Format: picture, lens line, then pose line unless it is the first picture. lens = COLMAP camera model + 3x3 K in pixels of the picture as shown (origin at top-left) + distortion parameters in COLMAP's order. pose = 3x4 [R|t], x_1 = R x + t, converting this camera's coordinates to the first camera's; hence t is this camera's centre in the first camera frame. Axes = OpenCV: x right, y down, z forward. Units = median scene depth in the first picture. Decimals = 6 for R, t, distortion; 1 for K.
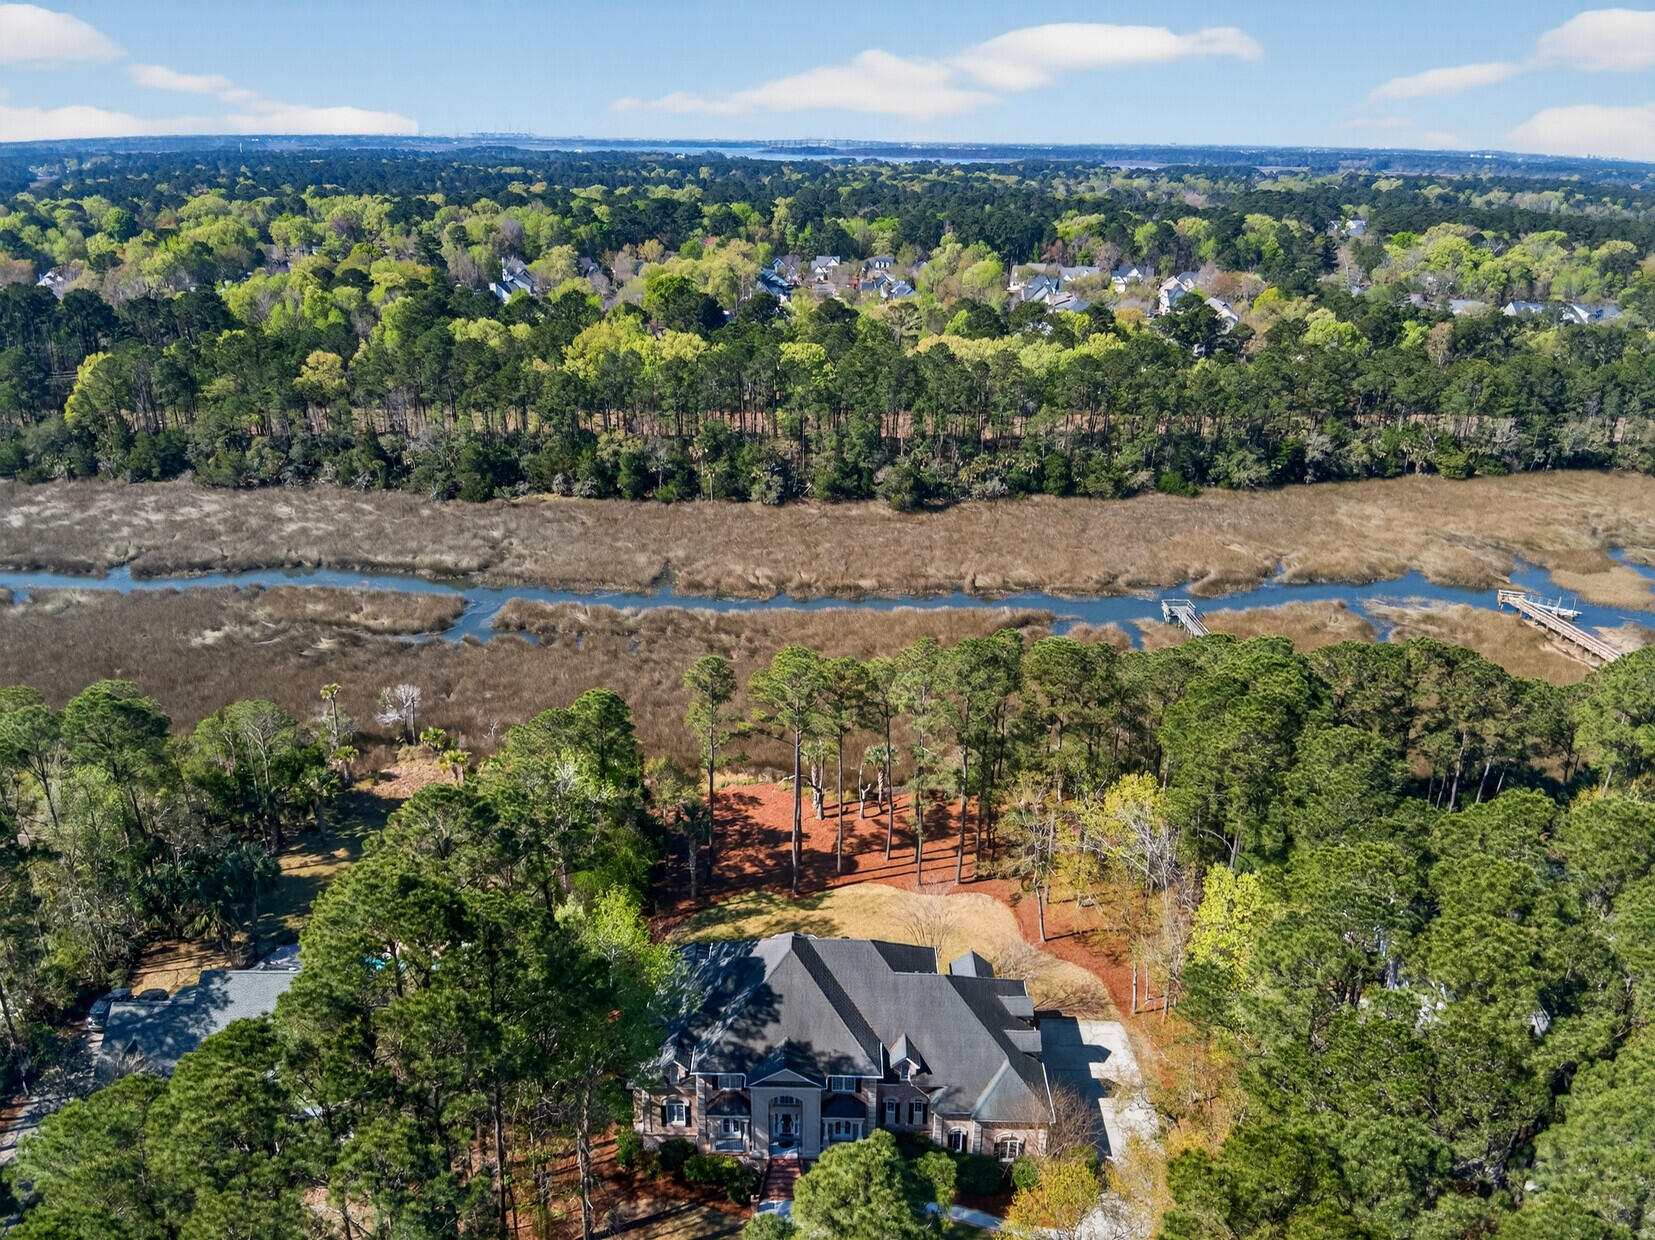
lens RADIAL K [[1268.0, 0, 828.3], [0, 1268.0, 645.3], [0, 0, 1]] dist [0.169435, -0.315532]
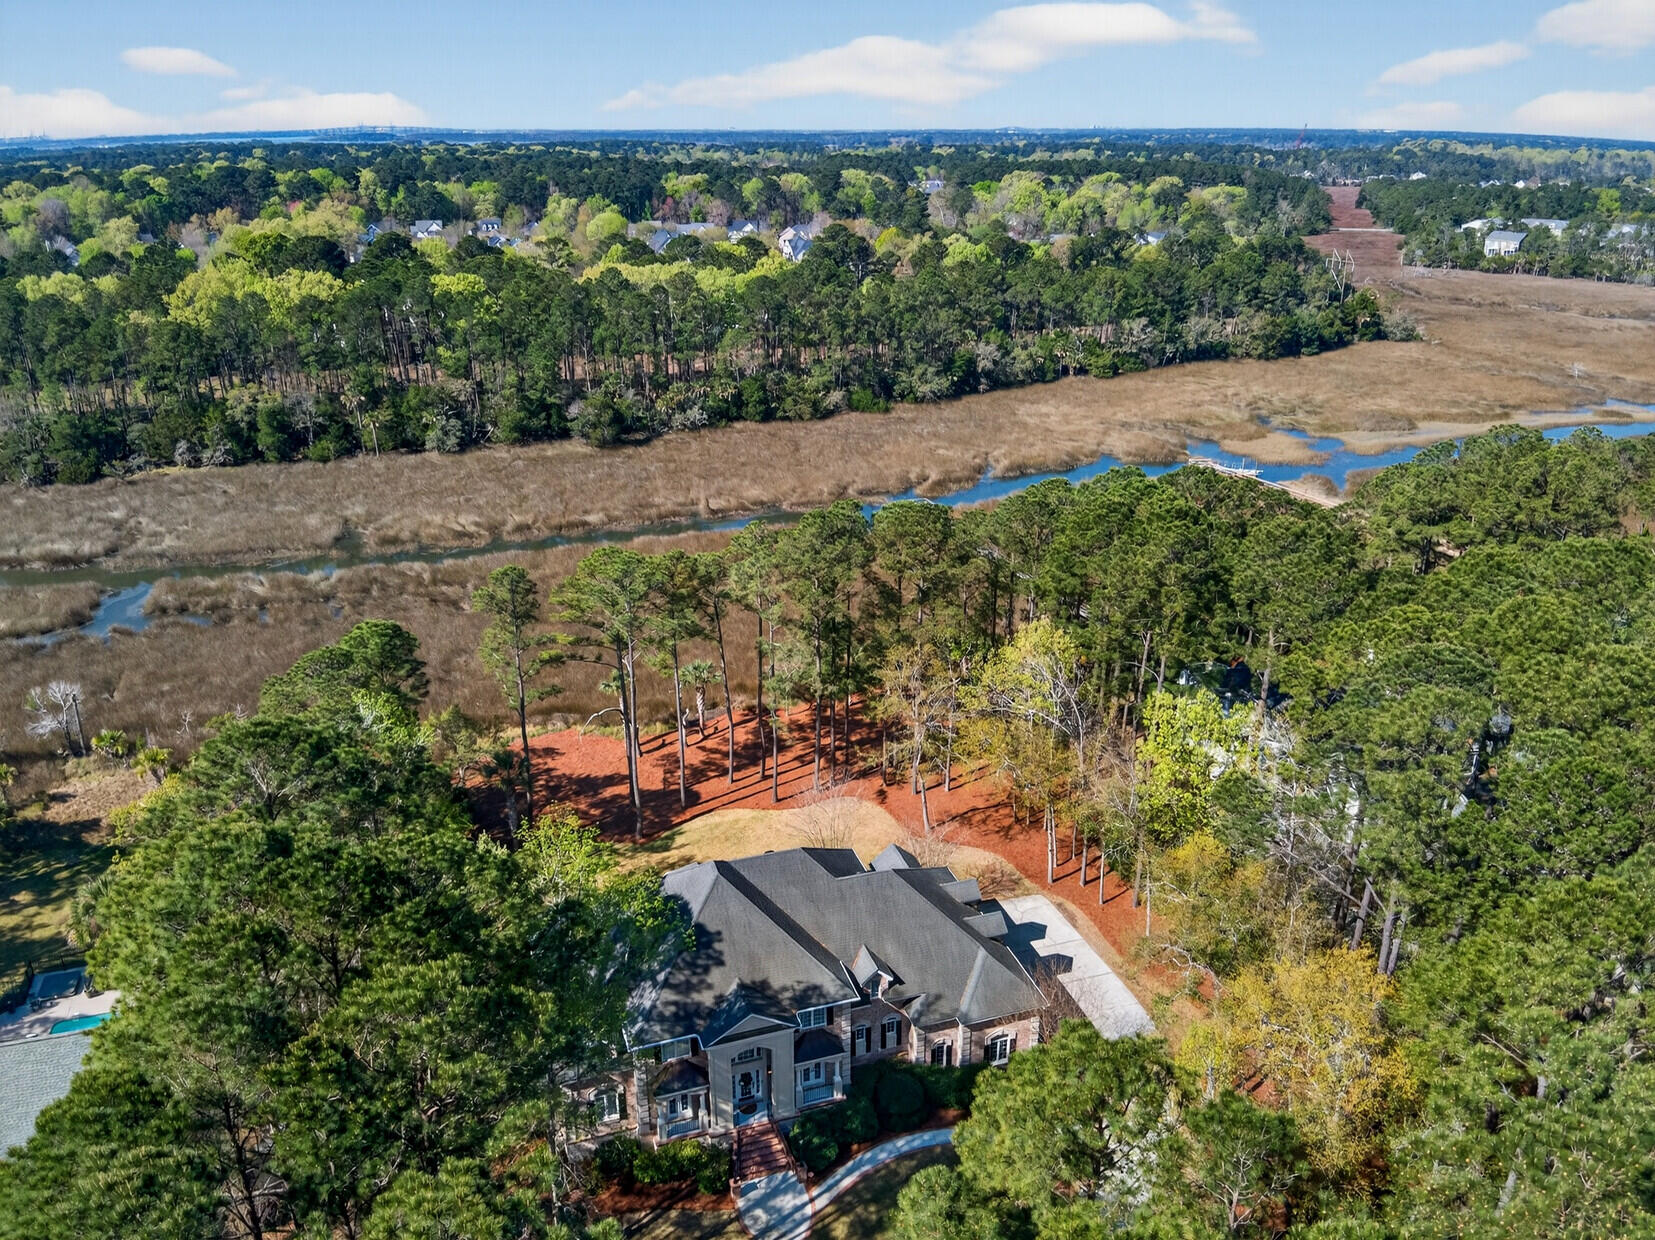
lens RADIAL K [[1210.4, 0, 822.5], [0, 1210.4, 659.3], [0, 0, 1]] dist [0.157613, -0.287575]
pose [[0.944231, -0.139577, 0.298239, -0.076351], [0.134679, 0.990198, 0.037018, 0.034672], [-0.300483, 0.005213, 0.953773, 0.102494]]
